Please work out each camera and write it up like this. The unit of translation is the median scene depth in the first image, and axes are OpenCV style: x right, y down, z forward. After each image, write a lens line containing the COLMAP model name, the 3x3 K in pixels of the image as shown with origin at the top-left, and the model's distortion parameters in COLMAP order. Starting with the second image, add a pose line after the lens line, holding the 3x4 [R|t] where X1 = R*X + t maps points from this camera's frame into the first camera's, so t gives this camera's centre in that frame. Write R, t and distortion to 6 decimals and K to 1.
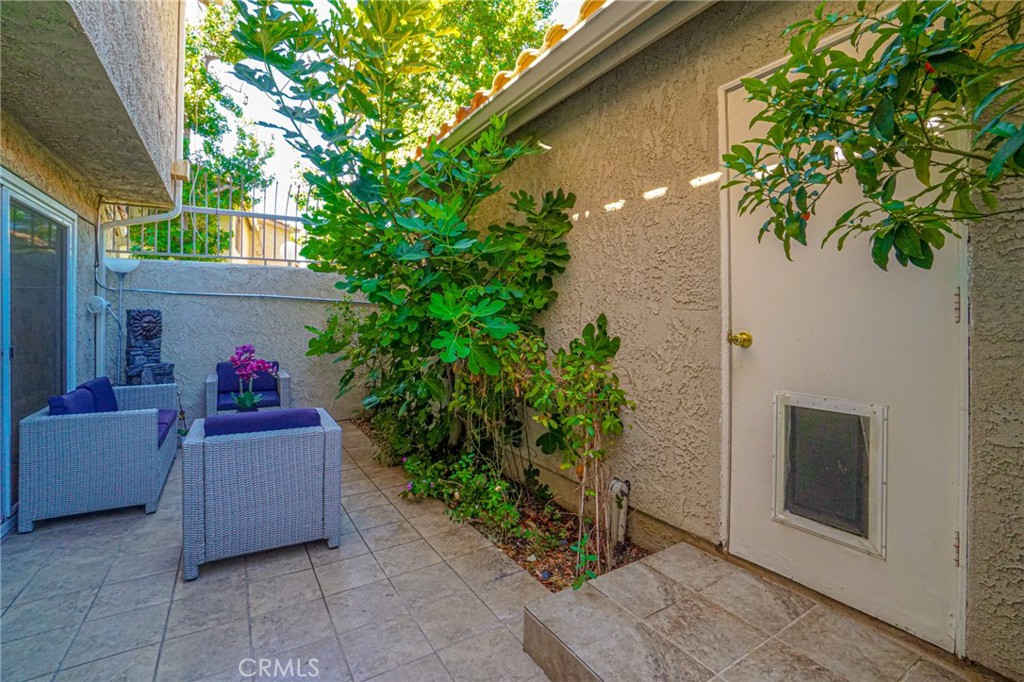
lens RADIAL K [[465.5, 0, 508.2], [0, 465.5, 312.7], [0, 0, 1]] dist [-0.062503, 0.022020]
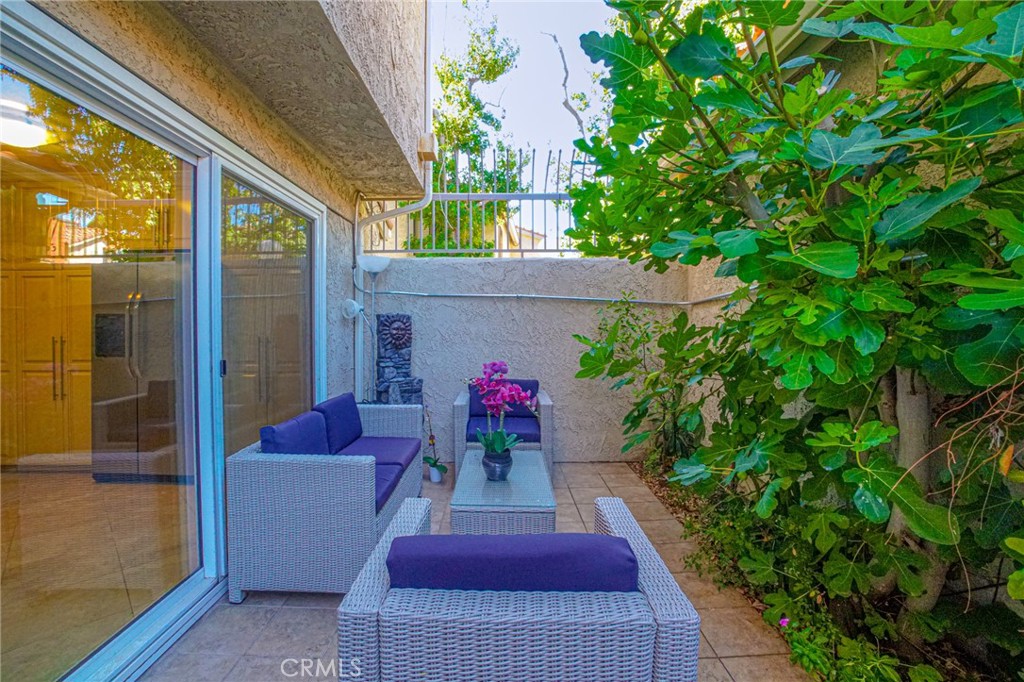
lens RADIAL K [[452.7, 0, 511.6], [0, 452.7, 336.4], [0, 0, 1]] dist [-0.058504, 0.020525]
pose [[0.869211, 0.010727, -0.494324, -0.183804], [0.005962, 0.999465, 0.032172, 0.008984], [0.494405, -0.030911, 0.868682, 0.356479]]
